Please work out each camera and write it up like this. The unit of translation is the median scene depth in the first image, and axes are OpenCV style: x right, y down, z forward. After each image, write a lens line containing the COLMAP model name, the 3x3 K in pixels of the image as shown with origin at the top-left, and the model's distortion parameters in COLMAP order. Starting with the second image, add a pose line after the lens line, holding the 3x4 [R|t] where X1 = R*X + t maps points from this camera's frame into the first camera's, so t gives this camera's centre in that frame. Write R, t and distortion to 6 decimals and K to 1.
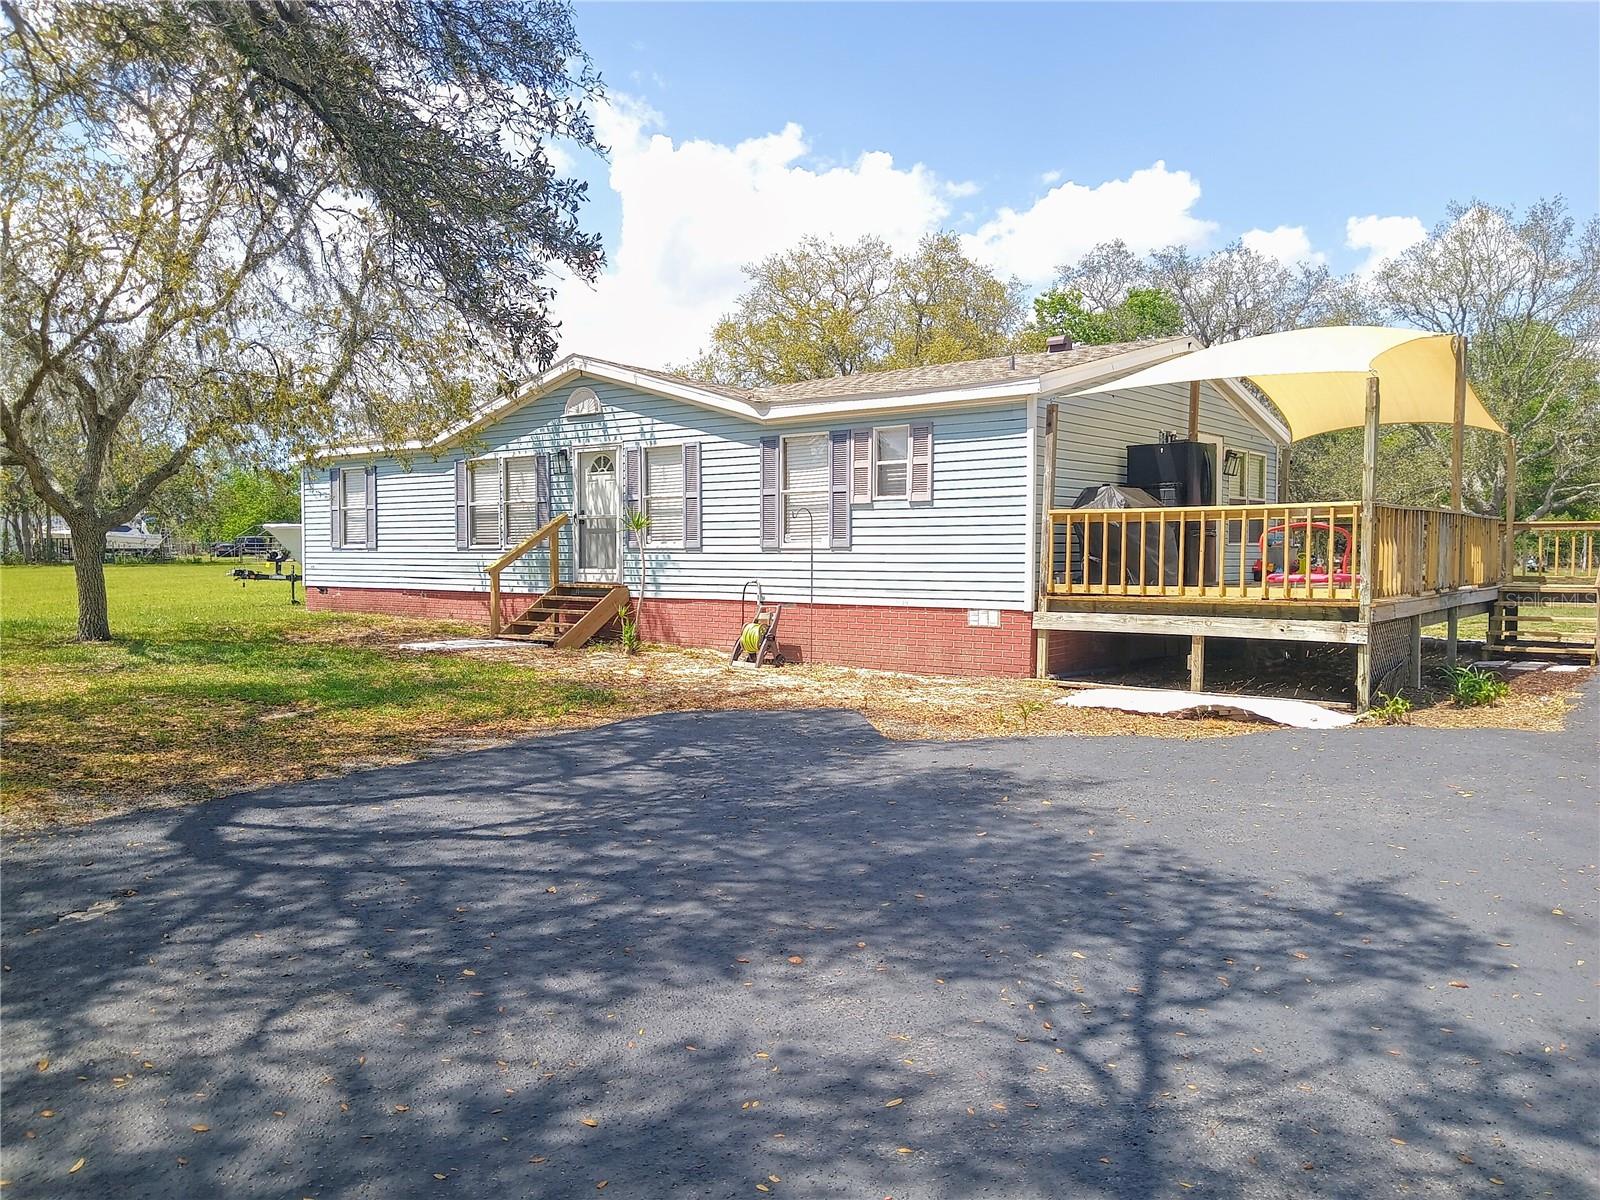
lens RADIAL K [[1209.7, 0, 791.7], [0, 1209.7, 592.4], [0, 0, 1]] dist [0.016840, 0.000752]
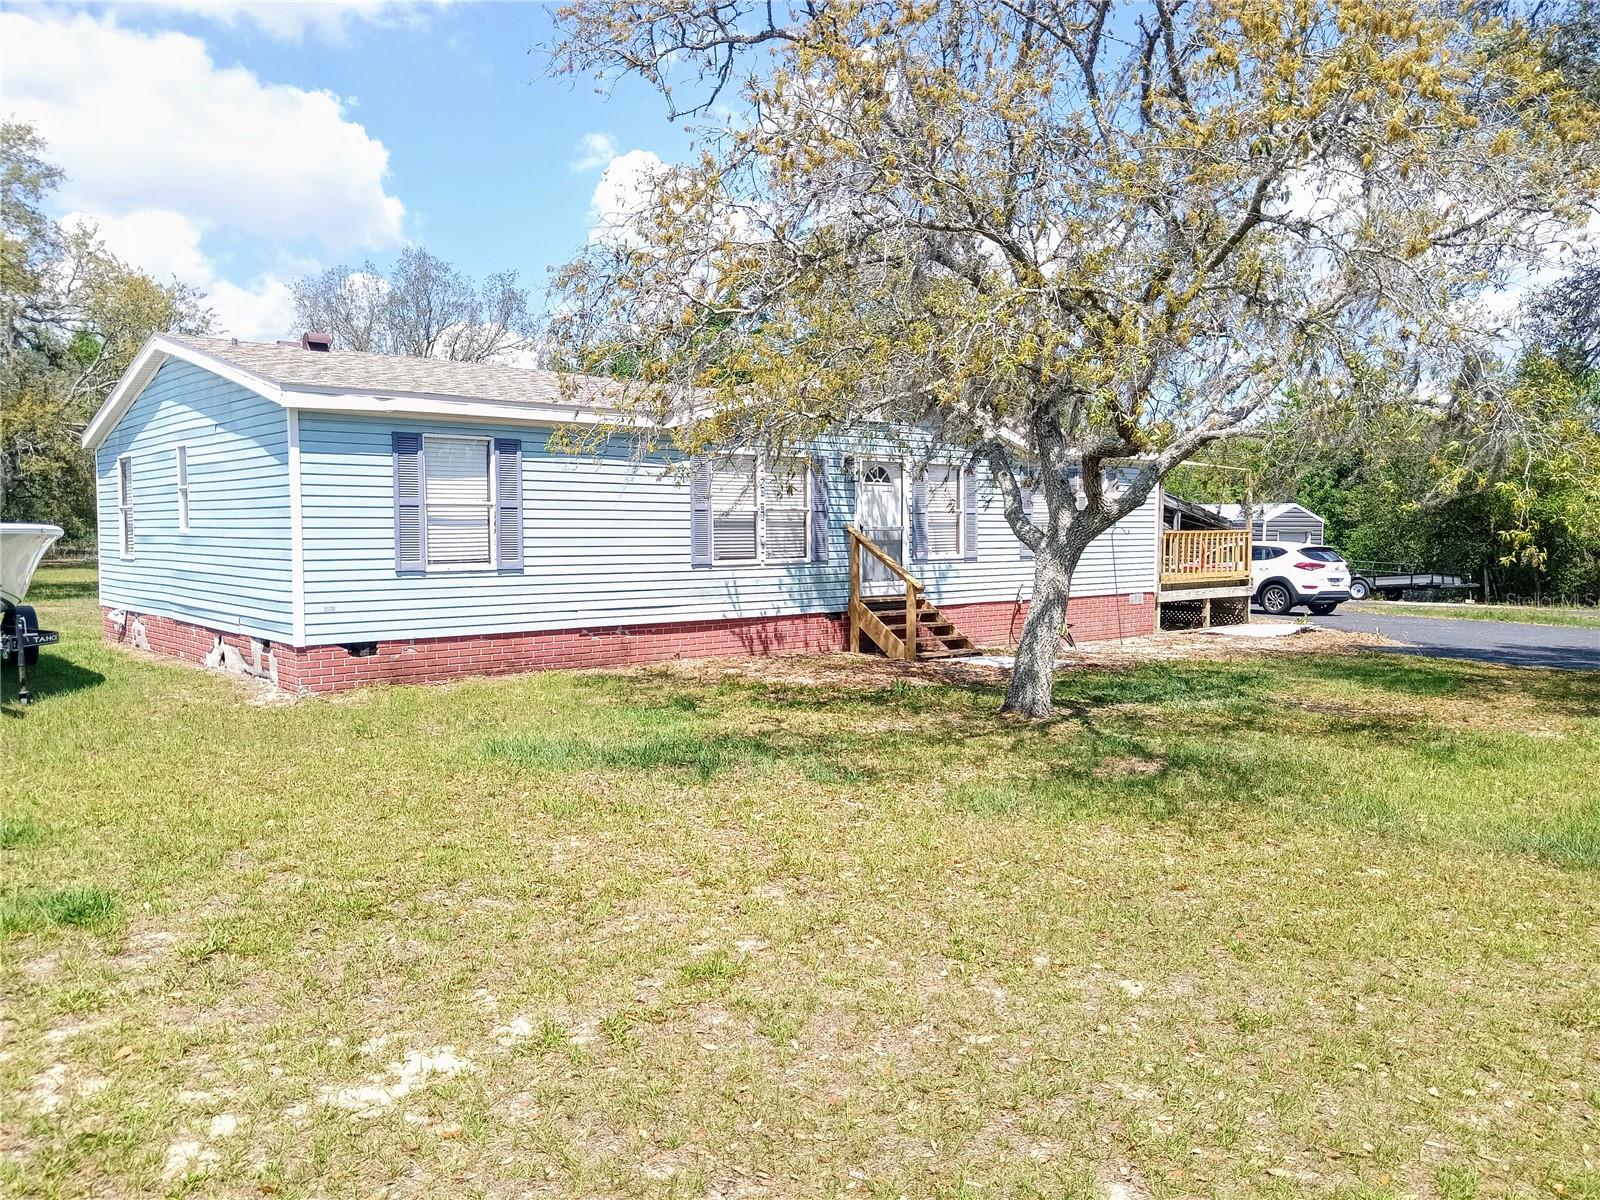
lens RADIAL K [[1196.4, 0, 798.6], [0, 1196.4, 603.7], [0, 0, 1]] dist [0.034575, -0.067036]
pose [[0.168219, -0.038341, 0.985004, -1.268702], [0.060716, 0.997749, 0.028468, -0.037236], [-0.983878, 0.055017, 0.170169, 1.017475]]
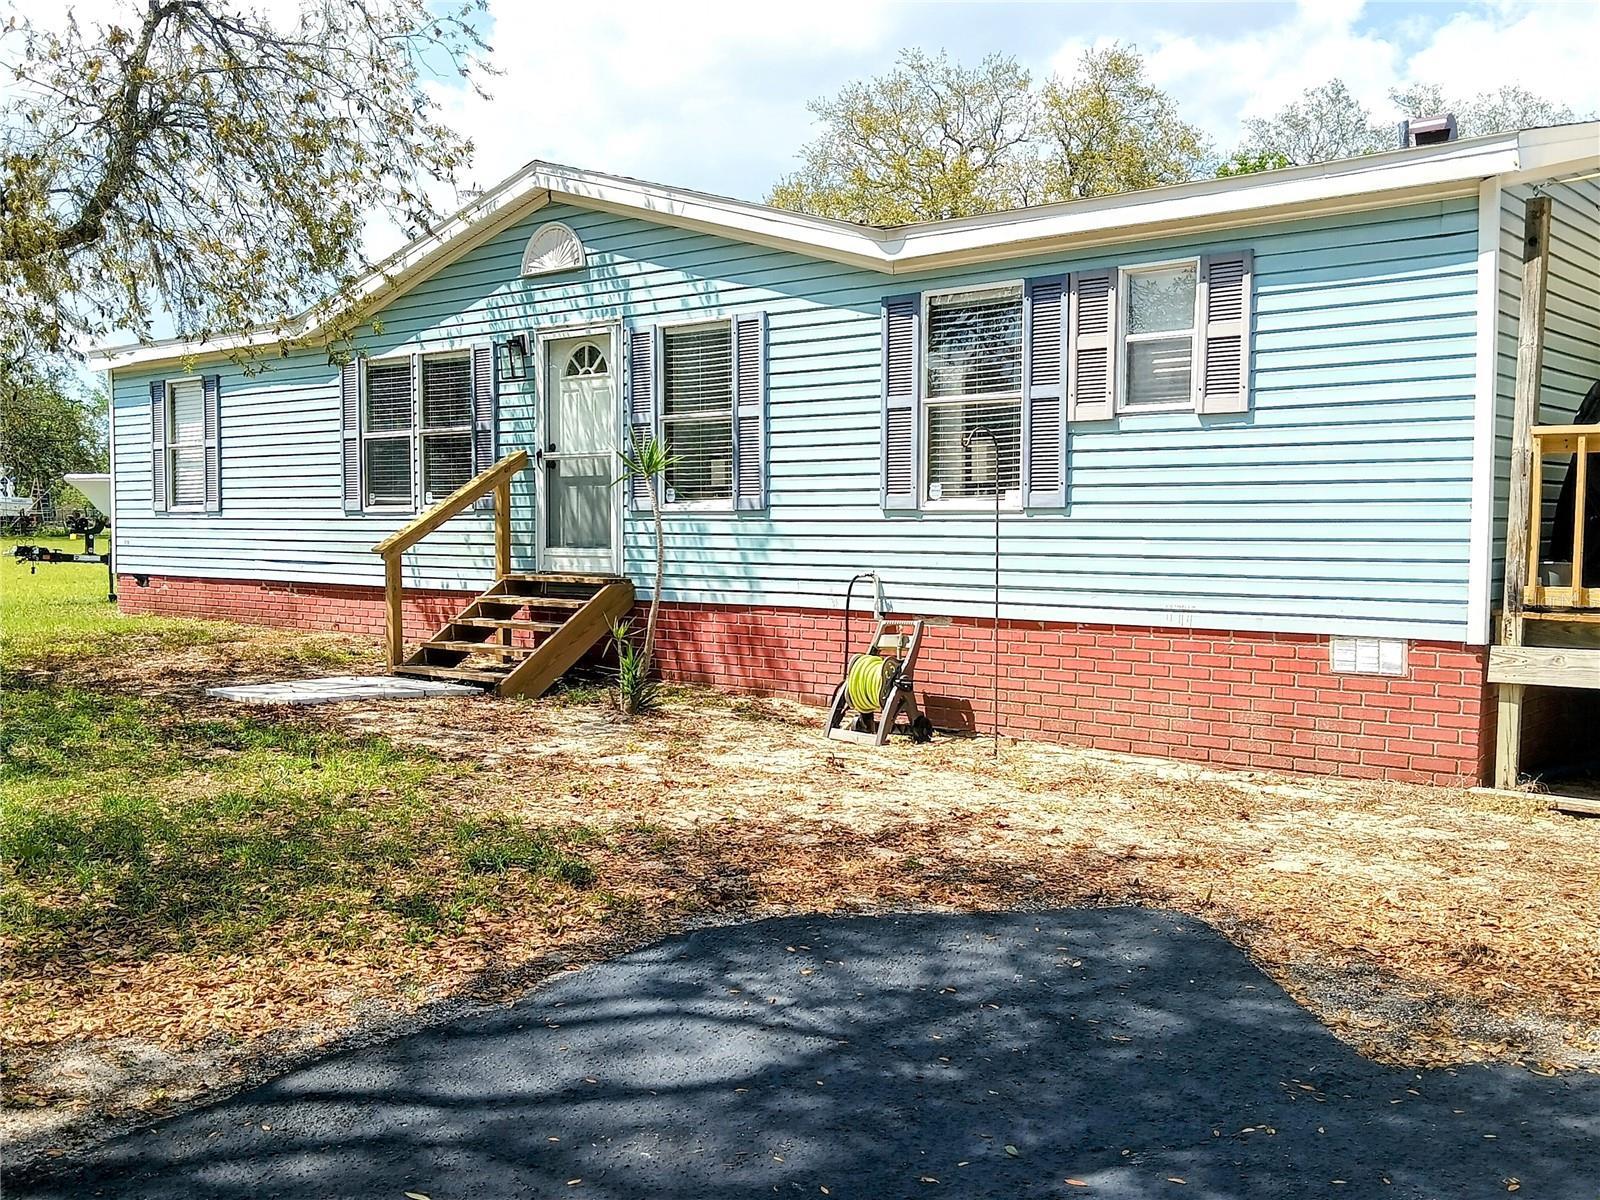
lens RADIAL K [[1535.2, 0, 786.7], [0, 1535.2, 601.3], [0, 0, 1]] dist [0.008226, 0.000000]
pose [[0.999126, 0.005516, -0.041430, -0.039453], [-0.004845, 0.999856, 0.016277, -0.007956], [0.041514, -0.016062, 0.999009, 0.335000]]
